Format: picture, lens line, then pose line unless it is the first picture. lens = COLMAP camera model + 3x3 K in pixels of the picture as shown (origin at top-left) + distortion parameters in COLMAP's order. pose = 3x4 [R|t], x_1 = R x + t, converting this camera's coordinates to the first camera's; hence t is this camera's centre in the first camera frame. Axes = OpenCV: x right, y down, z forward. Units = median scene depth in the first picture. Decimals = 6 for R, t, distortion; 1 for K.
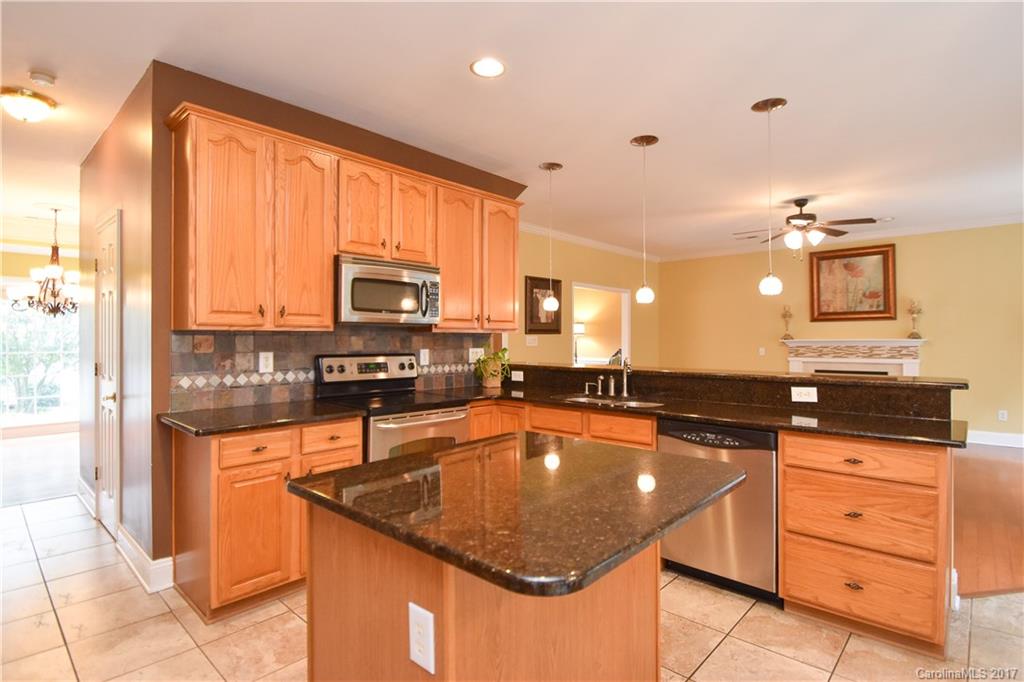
lens RADIAL K [[512.0, 0, 499.3], [0, 512.0, 337.7], [0, 0, 1]] dist [-0.002381, -0.000725]
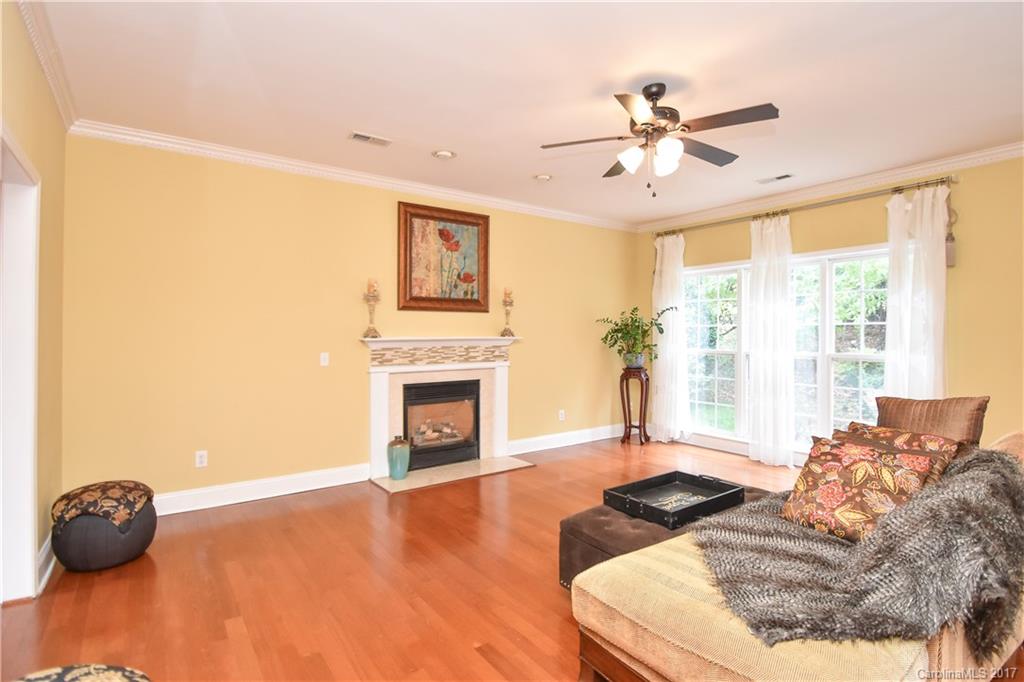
lens RADIAL K [[521.8, 0, 512.0], [0, 521.8, 341.0], [0, 0, 1]] dist [-0.000236, 0.000066]
pose [[0.175297, -0.006047, 0.984497, -0.010479], [0.000015, 0.999981, 0.006140, 0.004095], [-0.984516, -0.001061, 0.175294, 0.824654]]
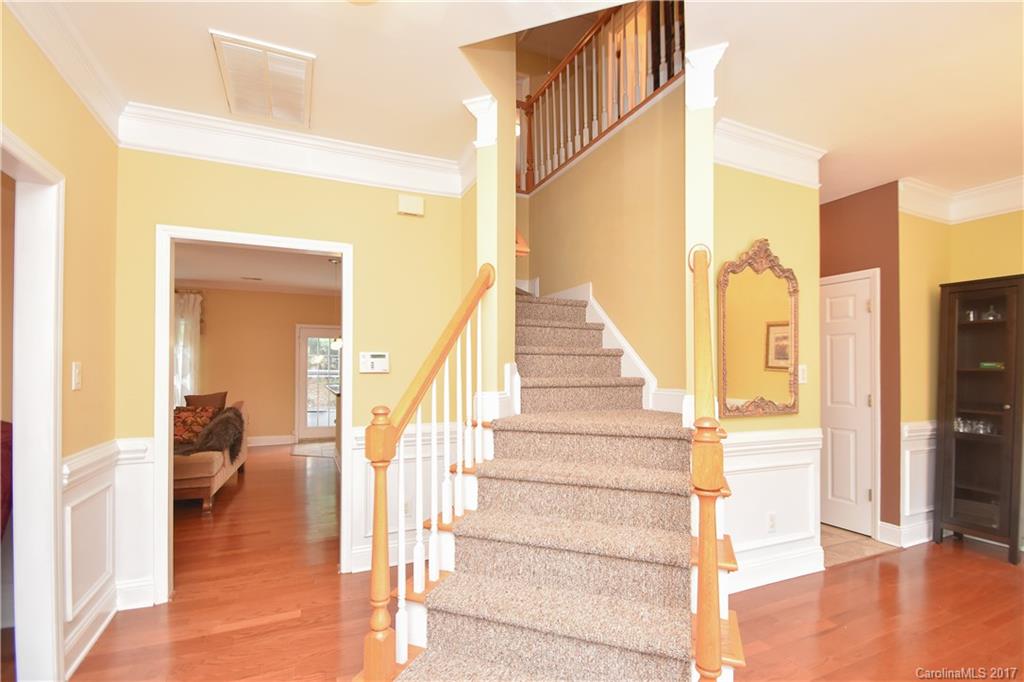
lens RADIAL K [[467.9, 0, 512.0], [0, 467.9, 341.0], [0, 0, 1]] dist [-0.000488, 0.000041]
pose [[-0.923750, 0.020474, 0.382448, -0.454674], [-0.001765, 0.998332, -0.057706, -0.001157], [-0.382991, -0.053981, -0.922173, 1.189728]]
